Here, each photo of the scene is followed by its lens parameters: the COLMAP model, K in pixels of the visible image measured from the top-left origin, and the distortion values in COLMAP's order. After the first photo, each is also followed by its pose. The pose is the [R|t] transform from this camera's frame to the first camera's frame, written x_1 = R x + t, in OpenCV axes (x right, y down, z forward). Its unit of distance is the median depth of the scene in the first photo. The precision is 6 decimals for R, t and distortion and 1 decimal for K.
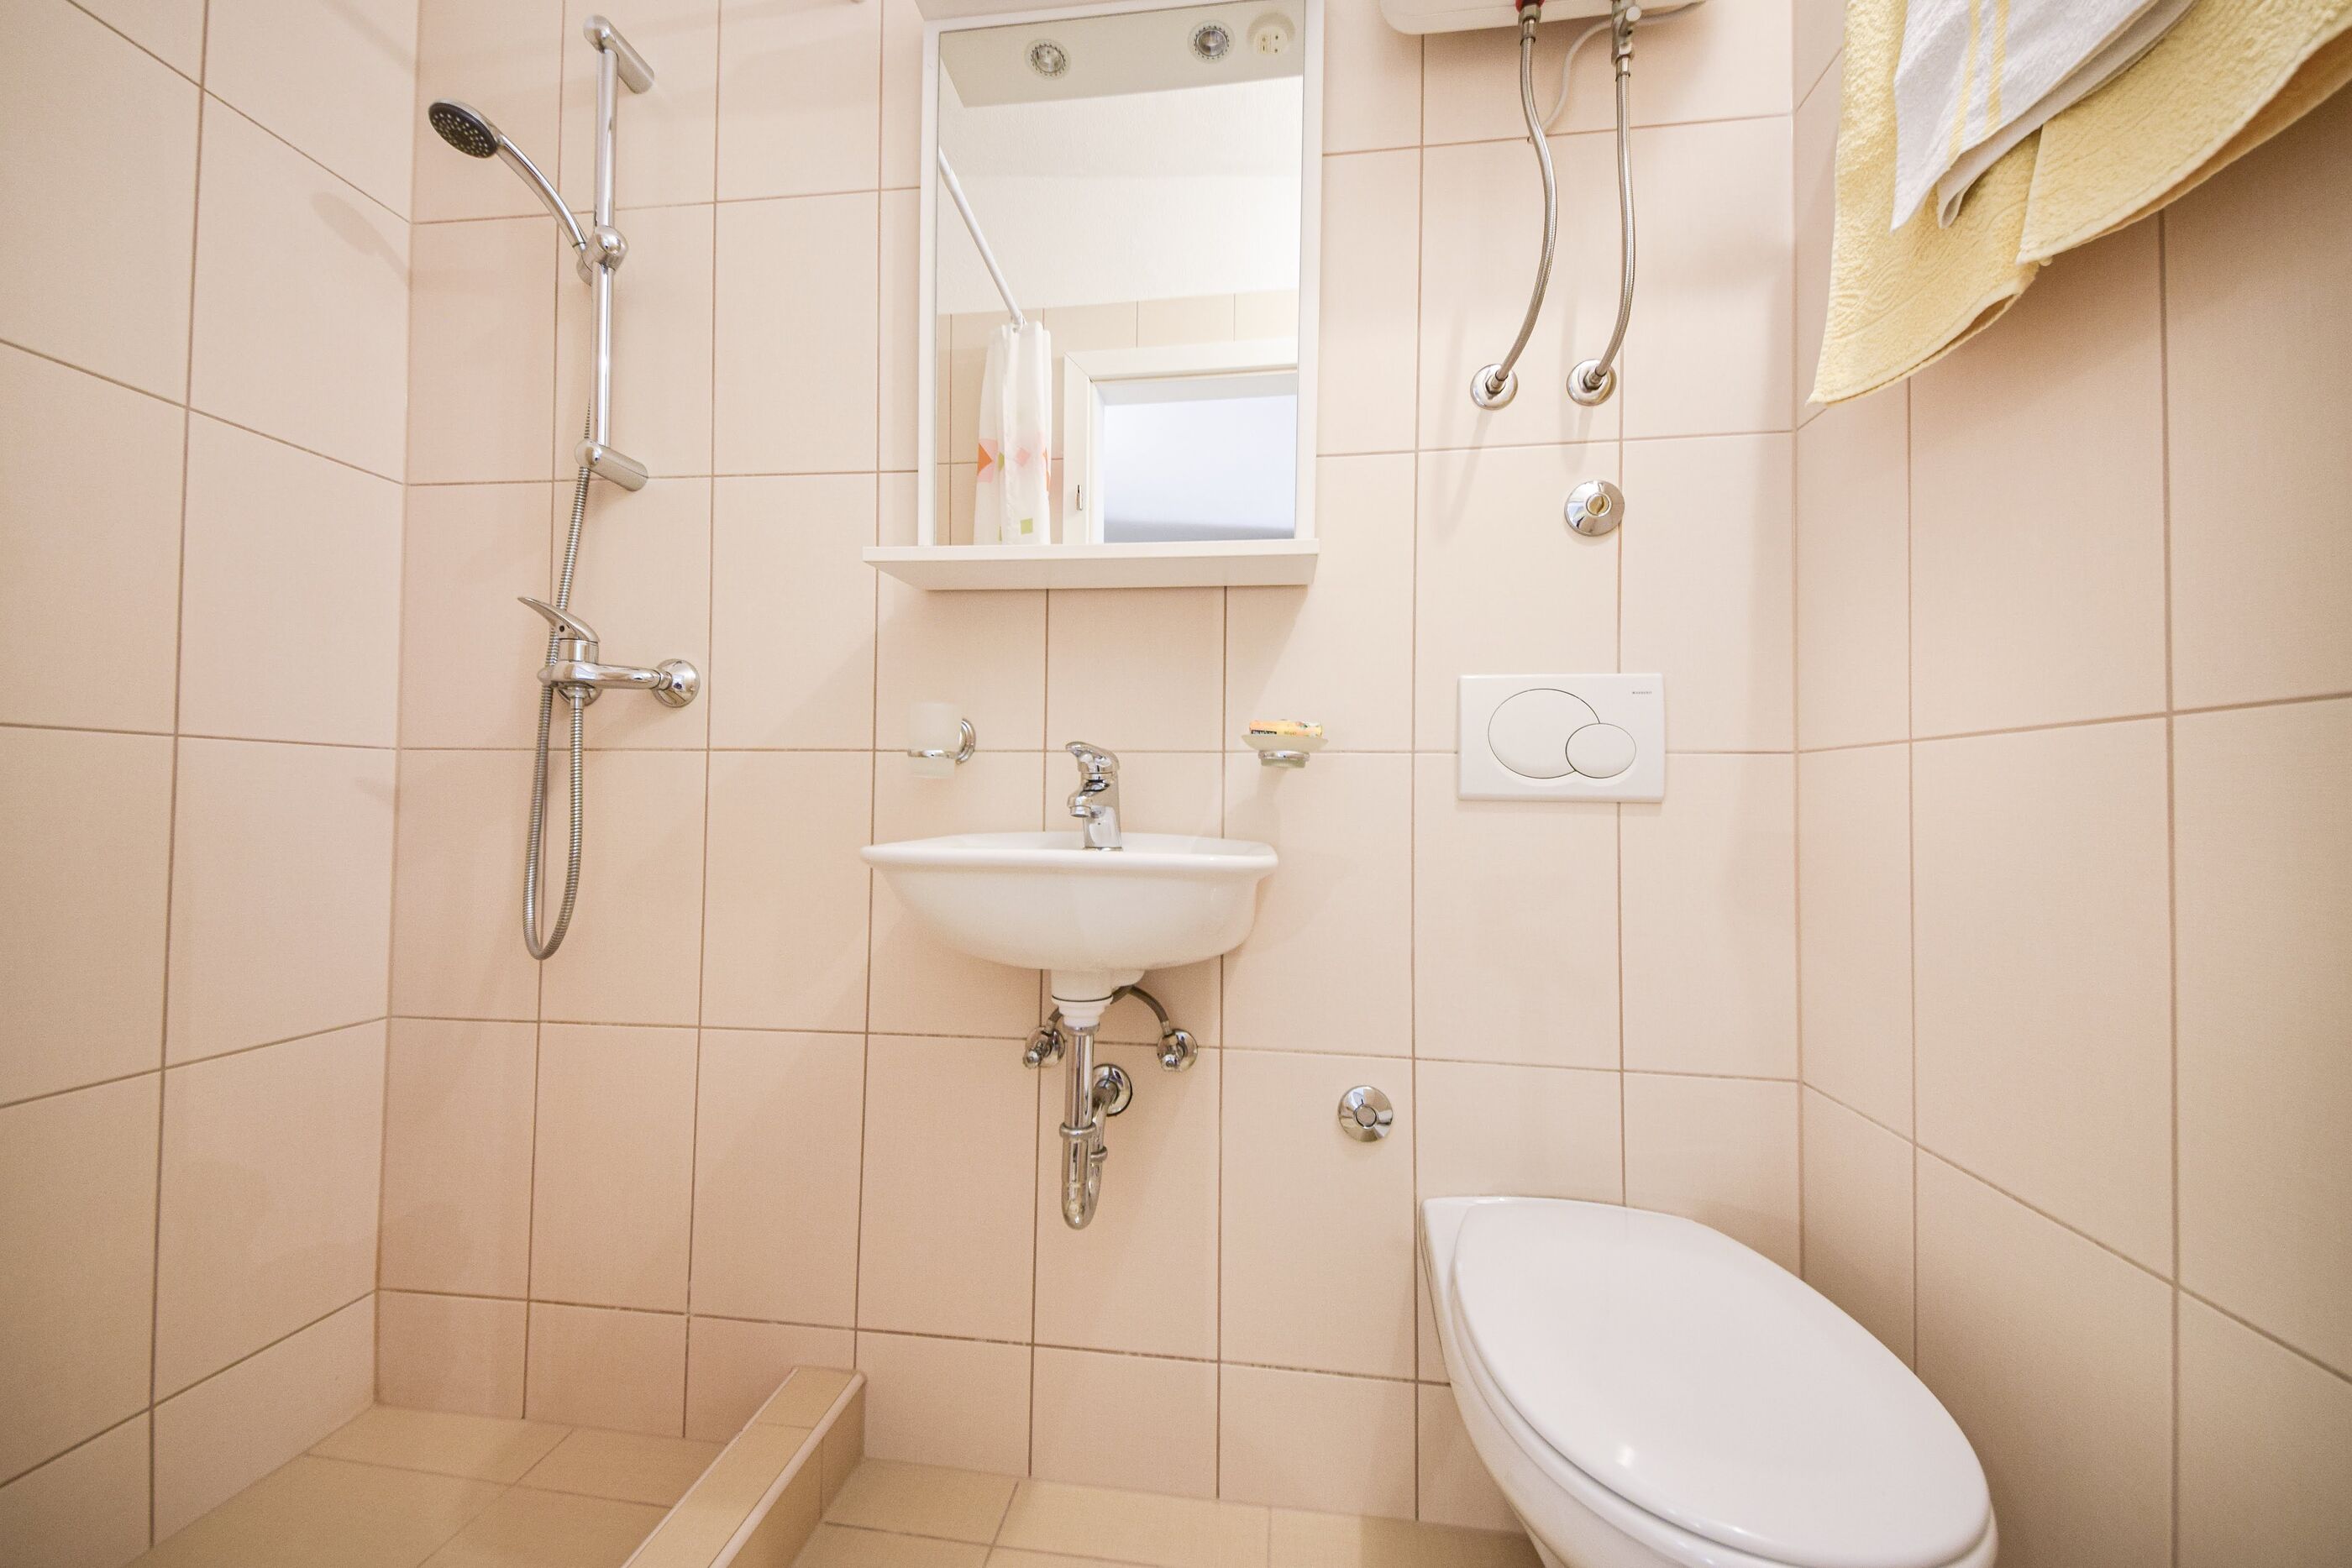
lens RADIAL K [[941.7, 0, 1172.2], [0, 941.7, 755.1], [0, 0, 1]] dist [-0.048390, 0.000940]
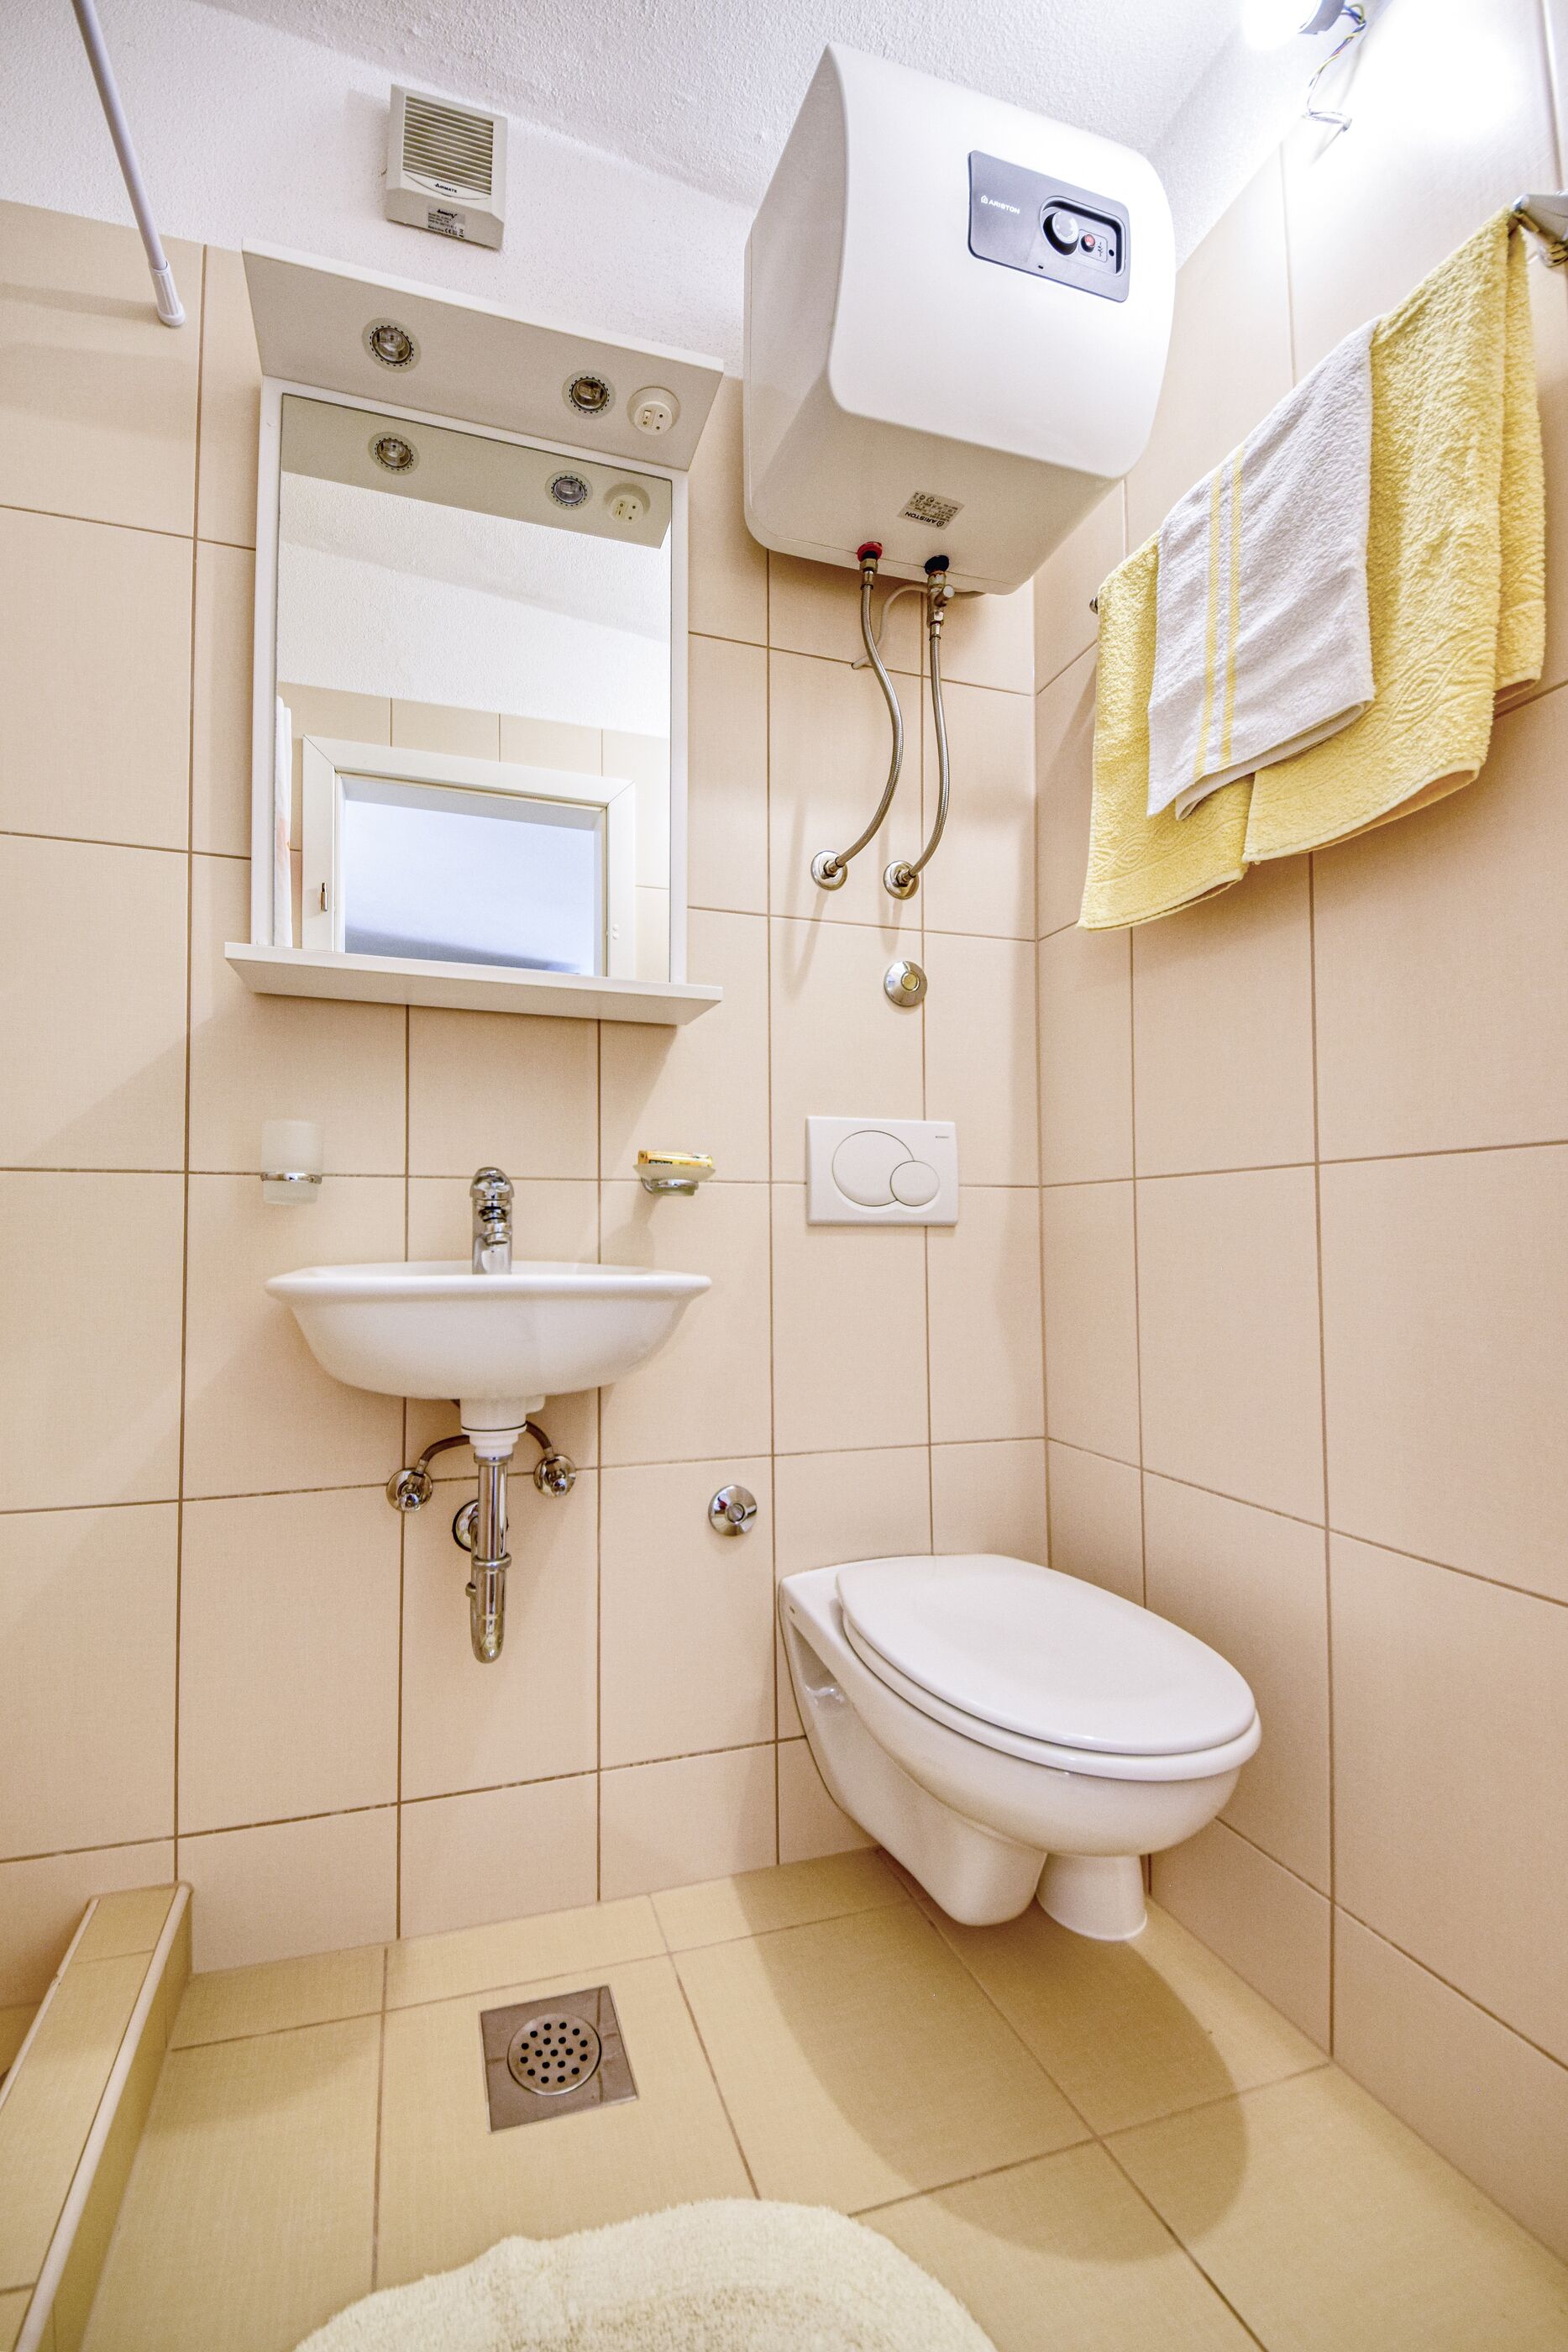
lens RADIAL K [[936.6, 0, 784.0], [0, 936.6, 1176.0], [0, 0, 1]] dist [-0.062767, -0.000202]
pose [[0.887472, 0.017940, 0.460512, -0.245961], [-0.012179, 0.999806, -0.015479, 0.005716], [-0.460700, 0.008128, 0.887519, -0.005398]]
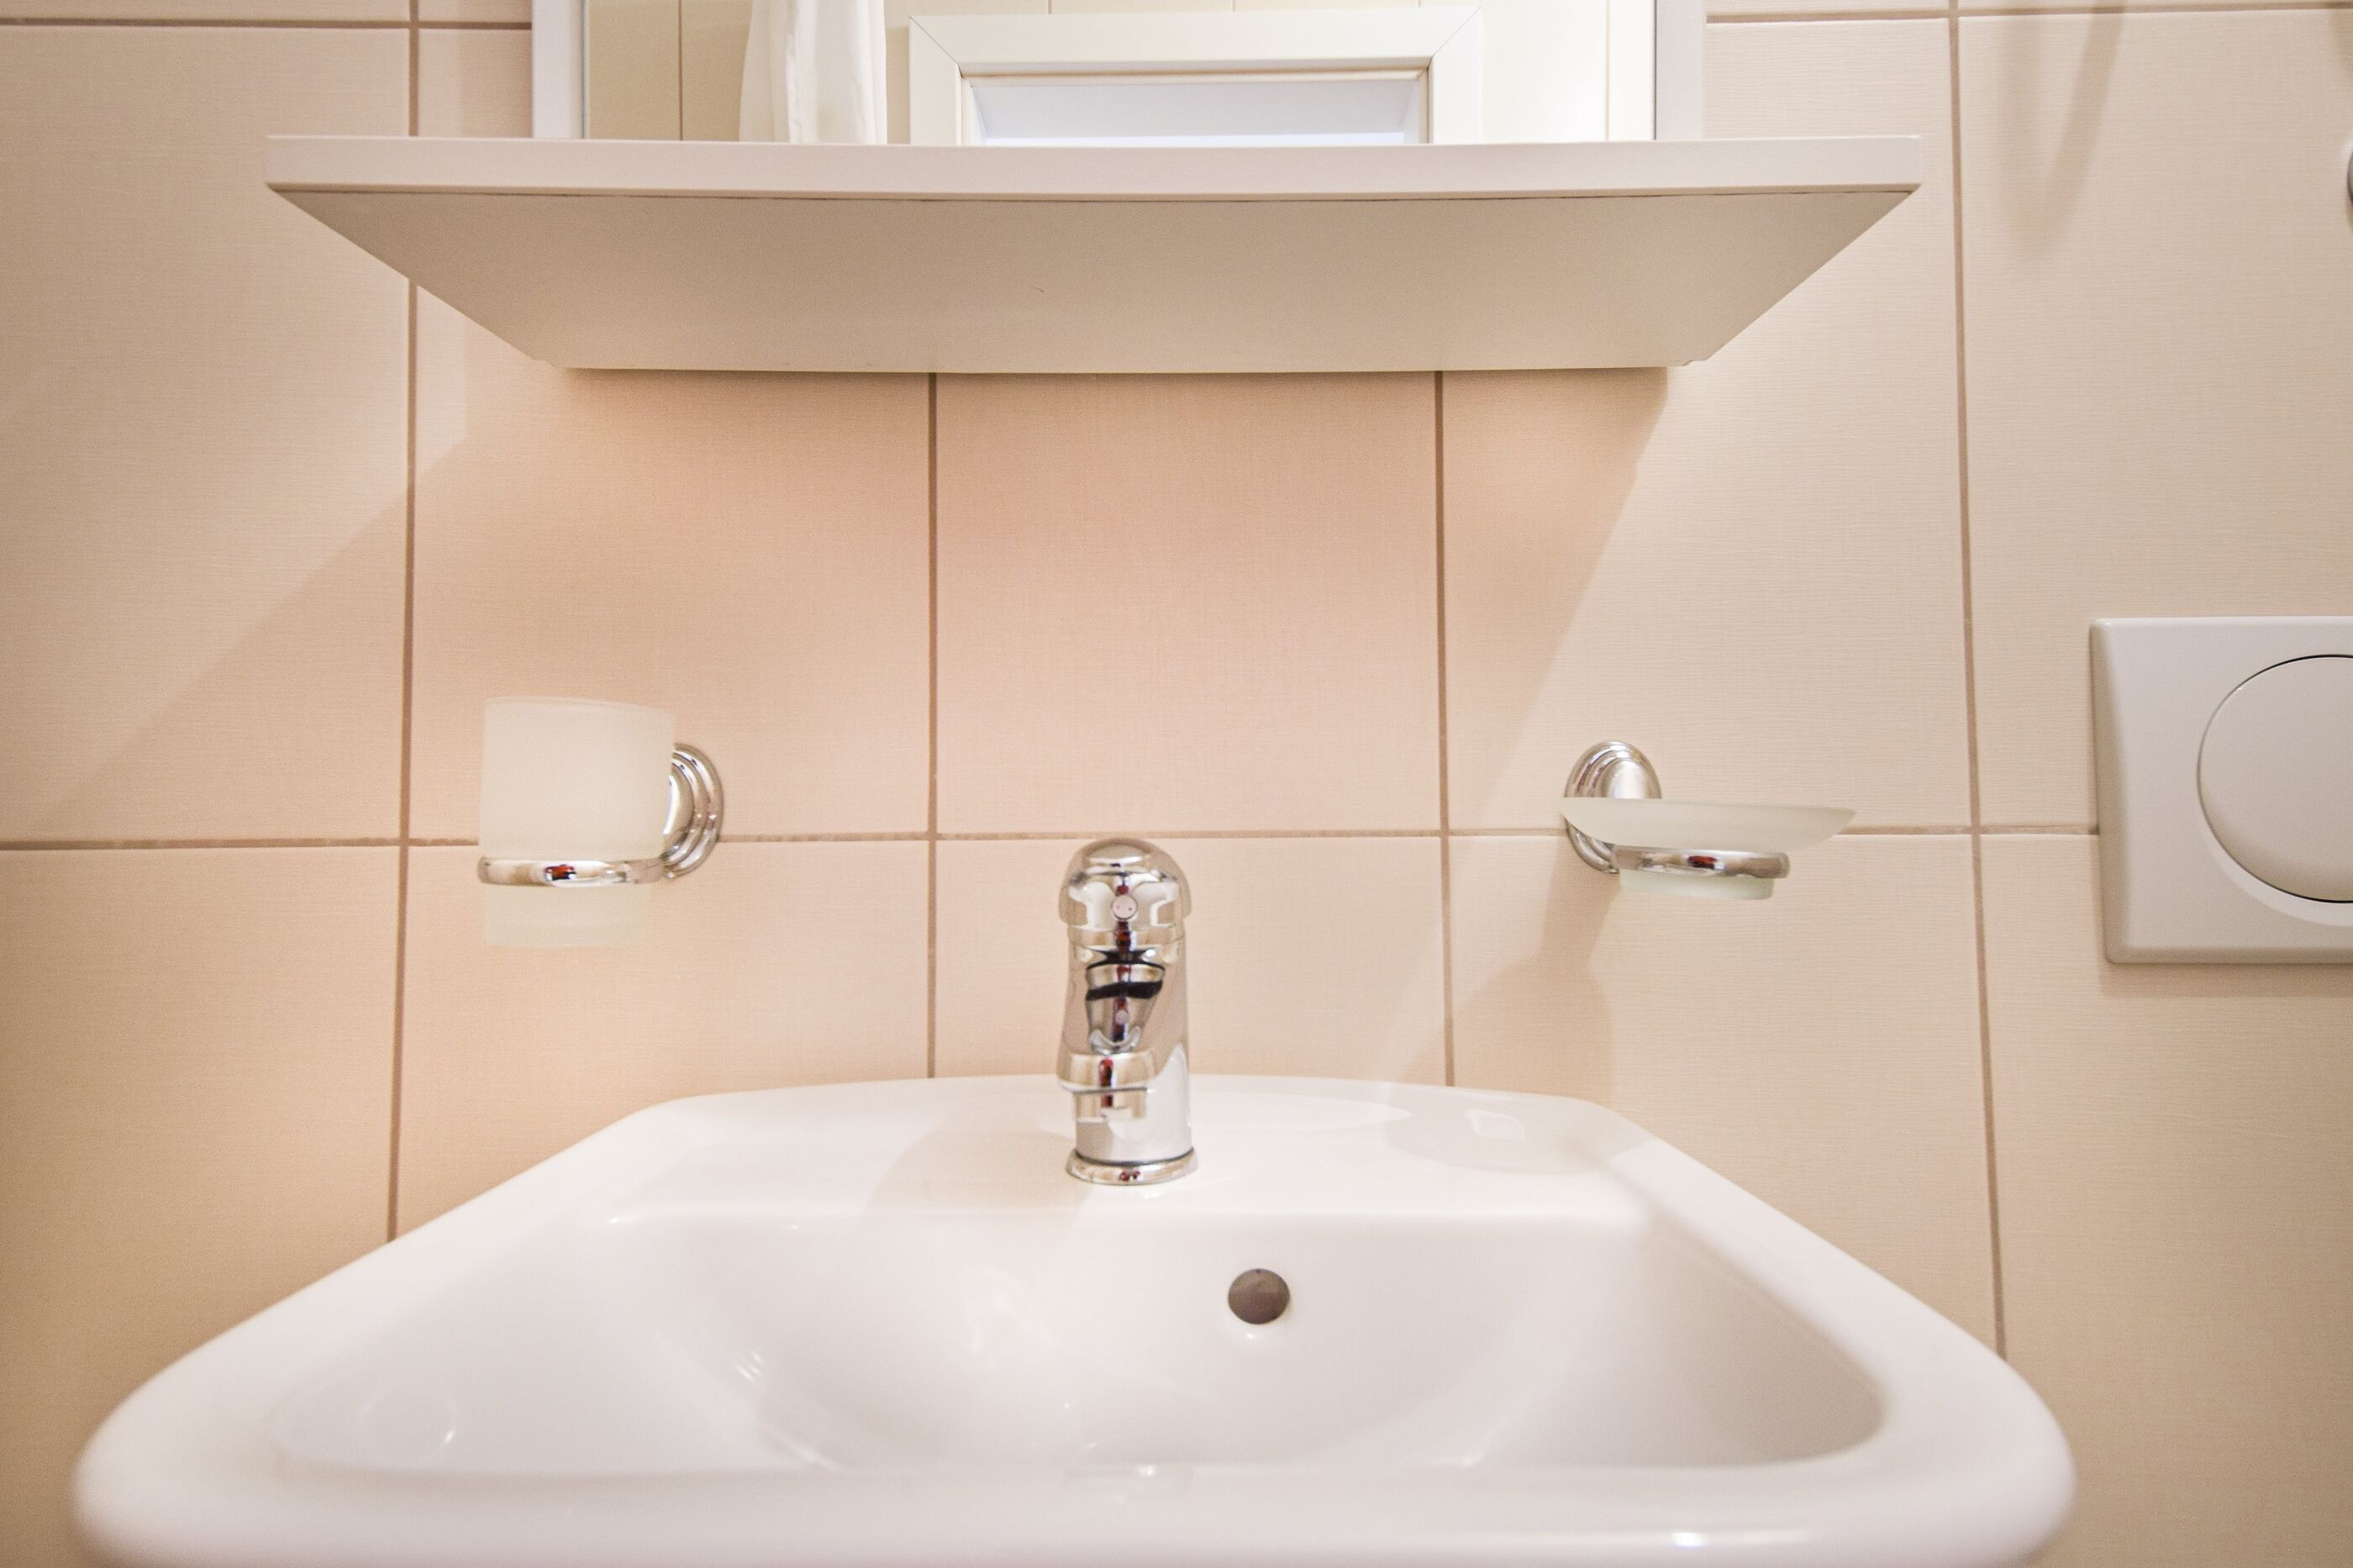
lens RADIAL K [[1313.5, 0, 1259.5], [0, 1313.5, 773.3], [0, 0, 1]] dist [-0.000011, -0.000042]
pose [[0.987840, -0.015841, 0.154663, -0.097508], [0.013211, 0.999750, 0.018016, -0.038433], [-0.154910, -0.015754, 0.987803, 0.538938]]
